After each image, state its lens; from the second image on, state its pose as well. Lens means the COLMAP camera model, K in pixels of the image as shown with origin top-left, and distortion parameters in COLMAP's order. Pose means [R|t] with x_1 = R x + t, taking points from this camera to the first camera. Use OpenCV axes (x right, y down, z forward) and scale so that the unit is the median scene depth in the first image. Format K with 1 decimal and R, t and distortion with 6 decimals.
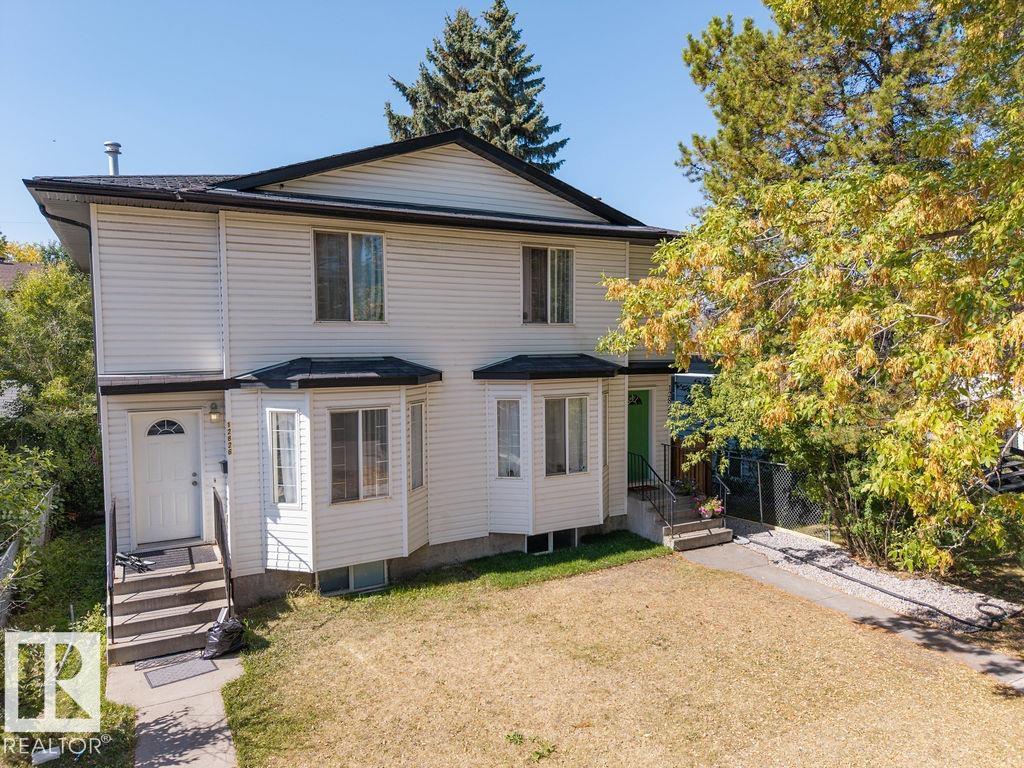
lens RADIAL K [[673.5, 0, 512.0], [0, 673.5, 384.0], [0, 0, 1]] dist [0.035246, -0.075637]
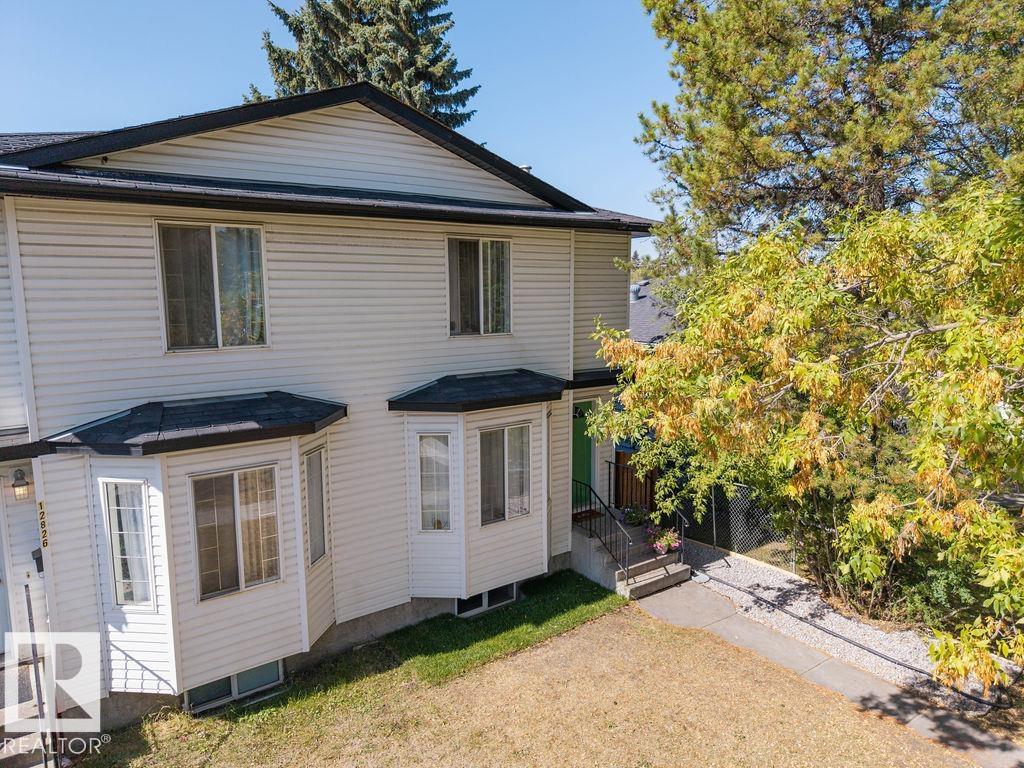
lens RADIAL K [[679.6, 0, 512.0], [0, 679.6, 384.0], [0, 0, 1]] dist [0.001425, -0.001233]
pose [[0.989040, -0.018055, 0.146542, -0.029503], [0.006890, 0.997058, 0.076340, -0.095005], [-0.147490, -0.074494, 0.986254, 0.196939]]
